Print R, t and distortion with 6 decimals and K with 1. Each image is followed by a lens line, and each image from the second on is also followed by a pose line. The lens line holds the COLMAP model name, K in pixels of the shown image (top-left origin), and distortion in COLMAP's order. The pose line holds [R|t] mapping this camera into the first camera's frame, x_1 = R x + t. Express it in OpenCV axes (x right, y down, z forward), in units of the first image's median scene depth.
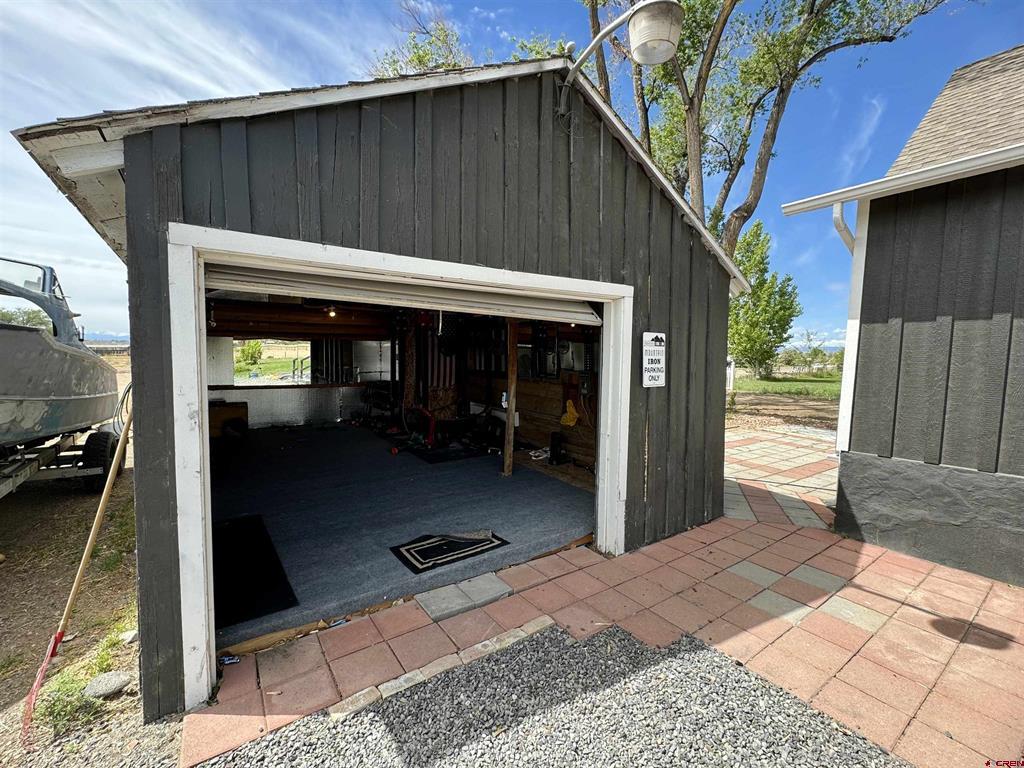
lens RADIAL K [[429.0, 0, 512.1], [0, 429.0, 388.5], [0, 0, 1]] dist [-0.011368, 0.000197]
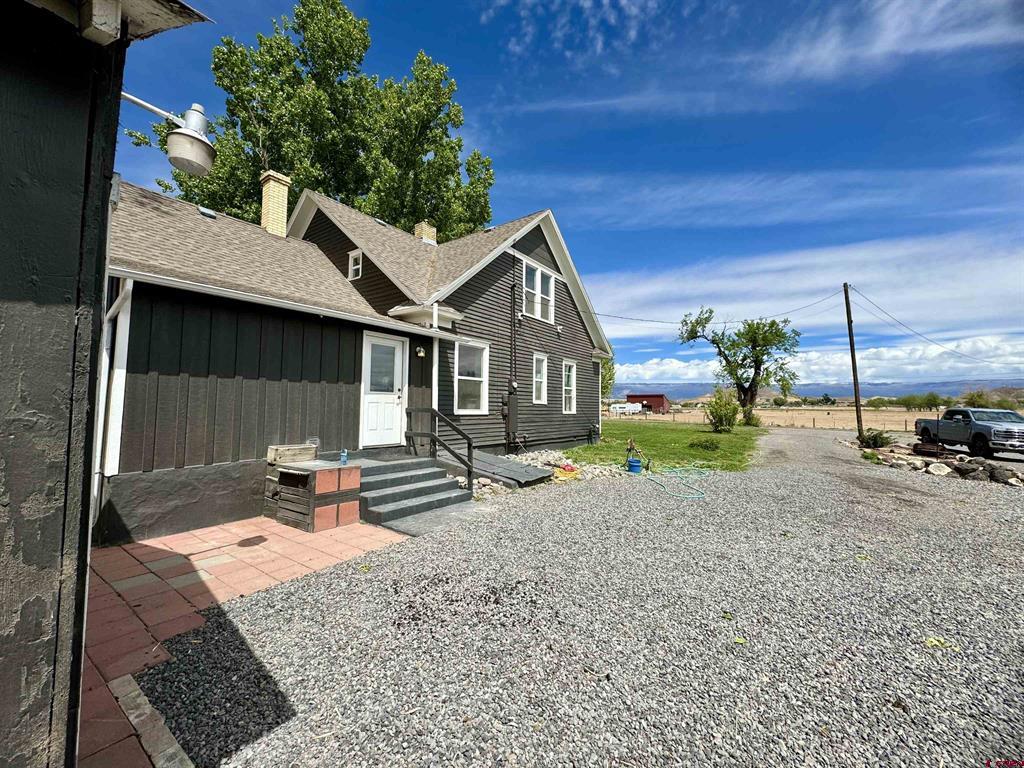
lens RADIAL K [[429.0, 0, 511.1], [0, 429.0, 384.4], [0, 0, 1]] dist [-0.011368, 0.000197]
pose [[-0.337480, 0.032614, 0.940768, -1.066767], [0.063014, 0.997941, -0.011991, -0.037158], [-0.939221, 0.055235, -0.338840, 0.463438]]
